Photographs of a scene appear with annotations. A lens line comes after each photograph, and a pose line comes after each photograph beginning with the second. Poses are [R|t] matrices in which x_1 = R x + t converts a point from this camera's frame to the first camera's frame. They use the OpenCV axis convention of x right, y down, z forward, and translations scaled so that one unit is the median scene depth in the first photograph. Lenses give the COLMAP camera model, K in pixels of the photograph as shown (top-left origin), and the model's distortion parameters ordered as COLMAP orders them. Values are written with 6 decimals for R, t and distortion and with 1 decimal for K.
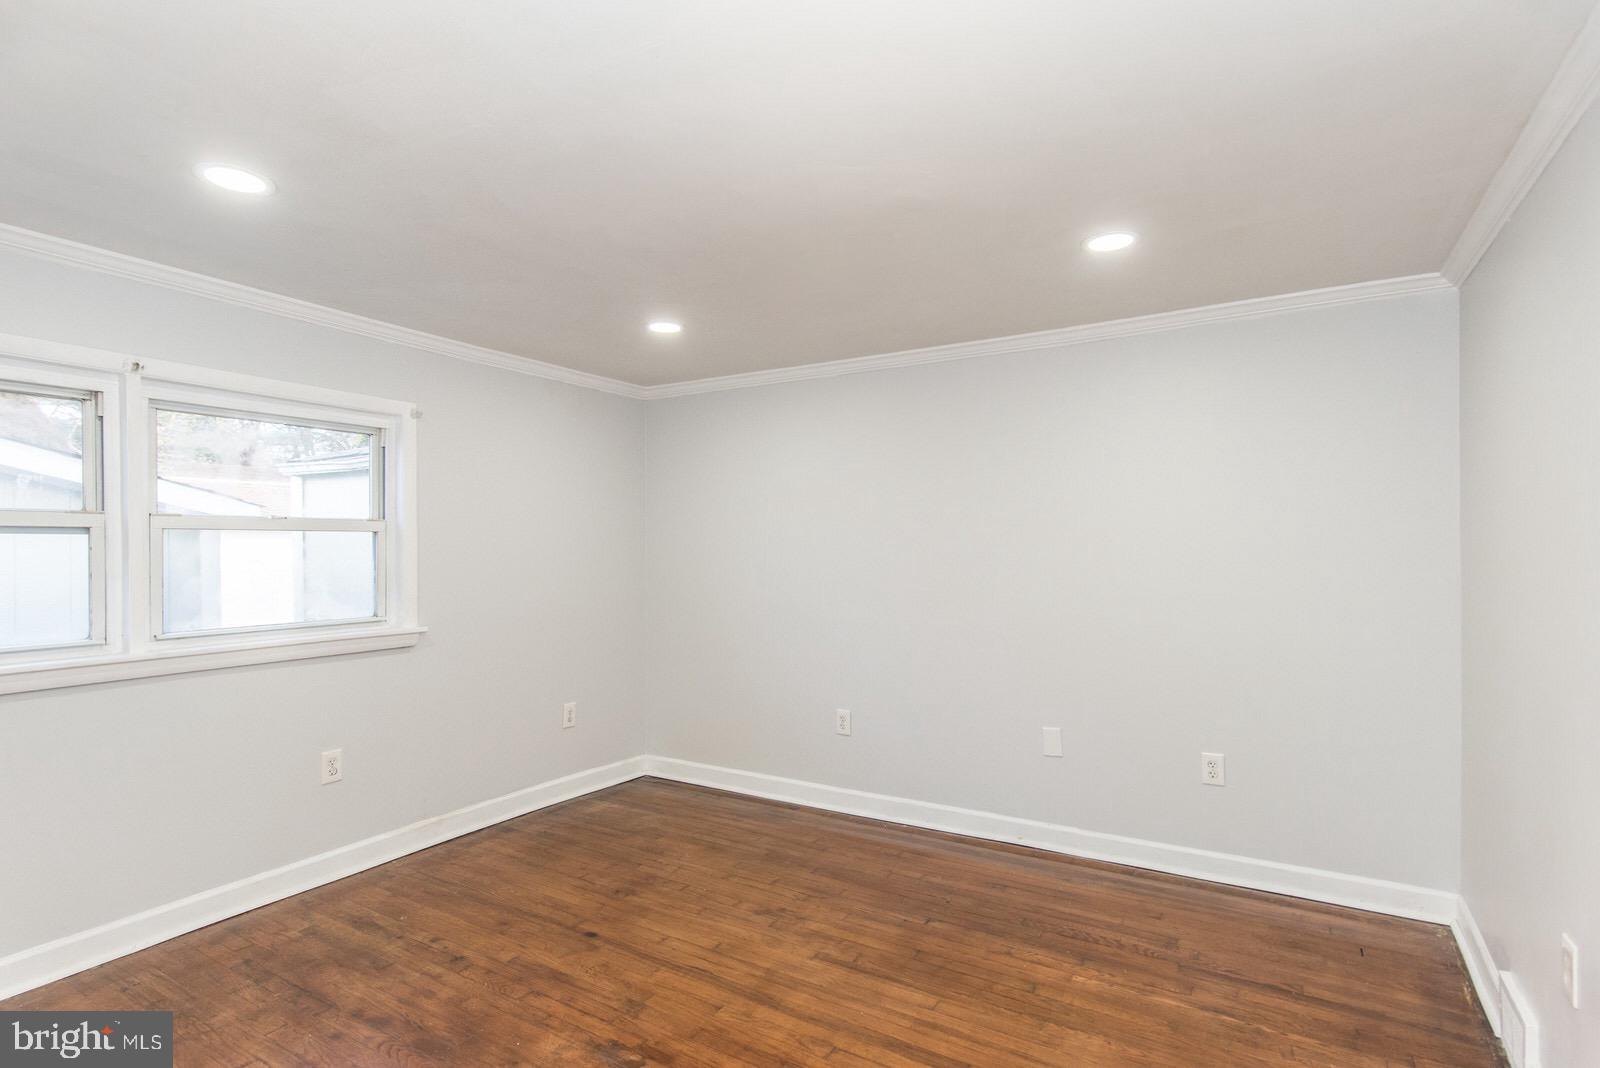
lens RADIAL K [[782.3, 0, 786.1], [0, 782.3, 546.2], [0, 0, 1]] dist [0.015789, -0.005263]
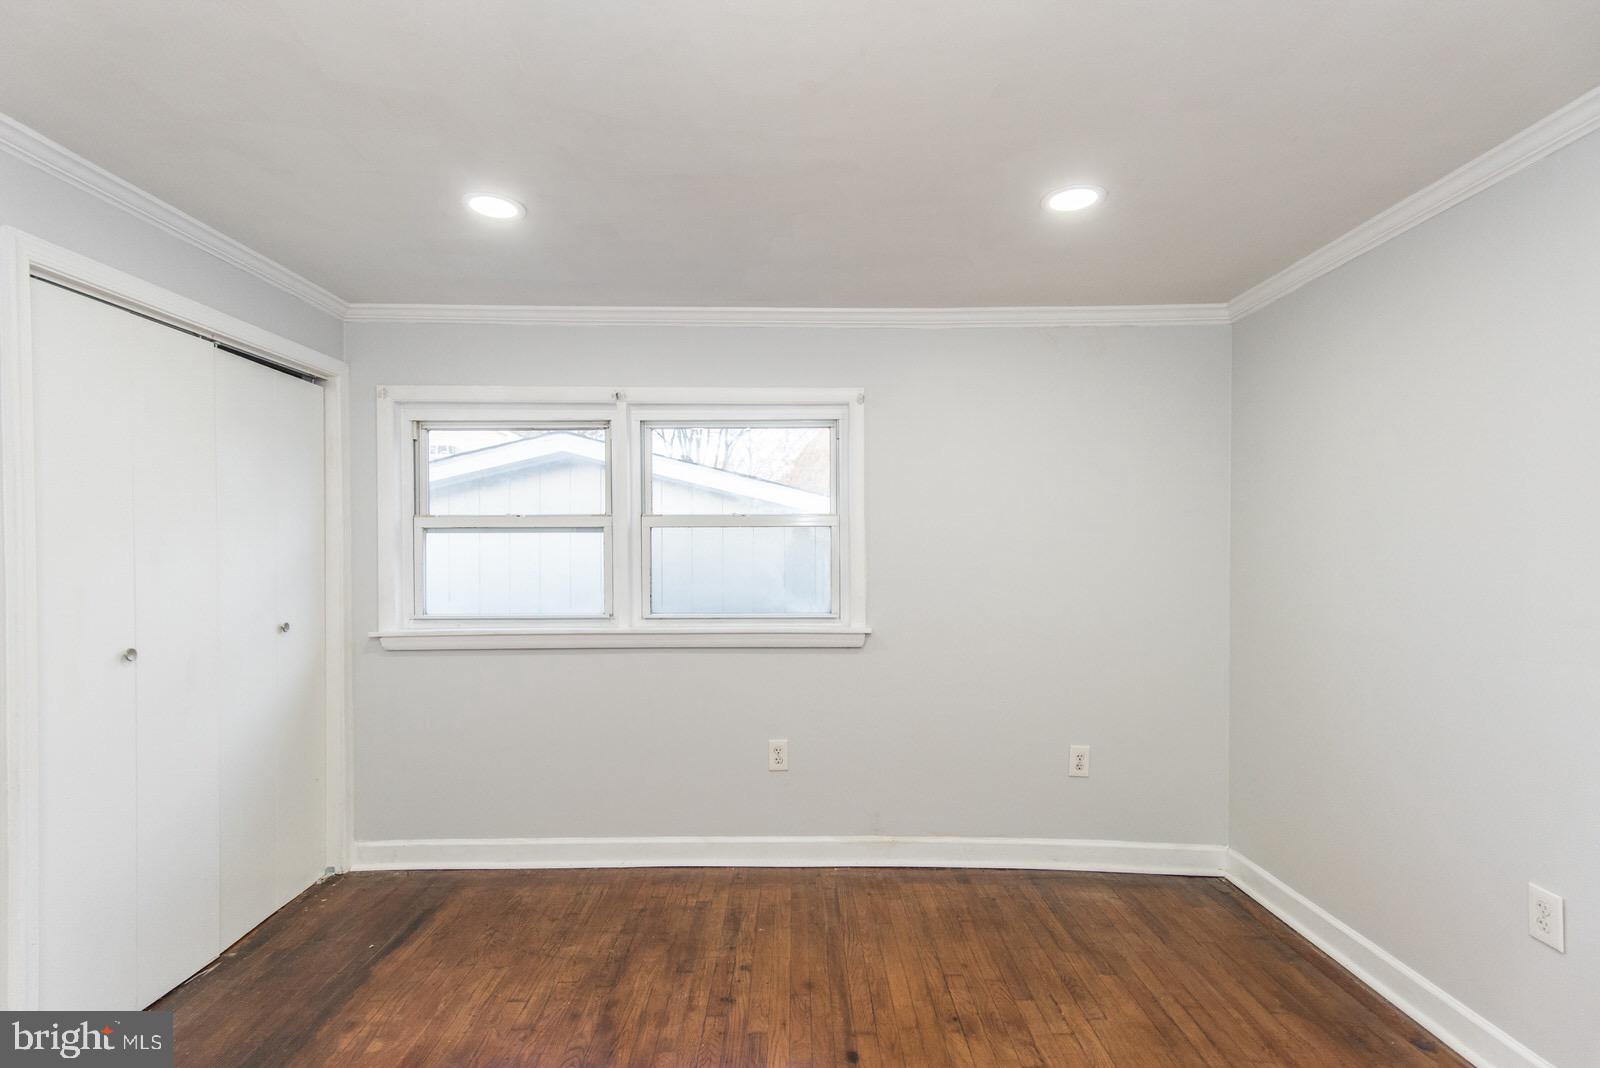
lens RADIAL K [[782.3, 0, 814.8], [0, 782.3, 556.2], [0, 0, 1]] dist [0.015789, -0.005263]
pose [[0.527220, 0.008823, -0.849683, 0.318550], [0.002033, 0.999930, 0.011645, 0.007889], [0.849726, -0.007867, 0.527165, 0.505724]]
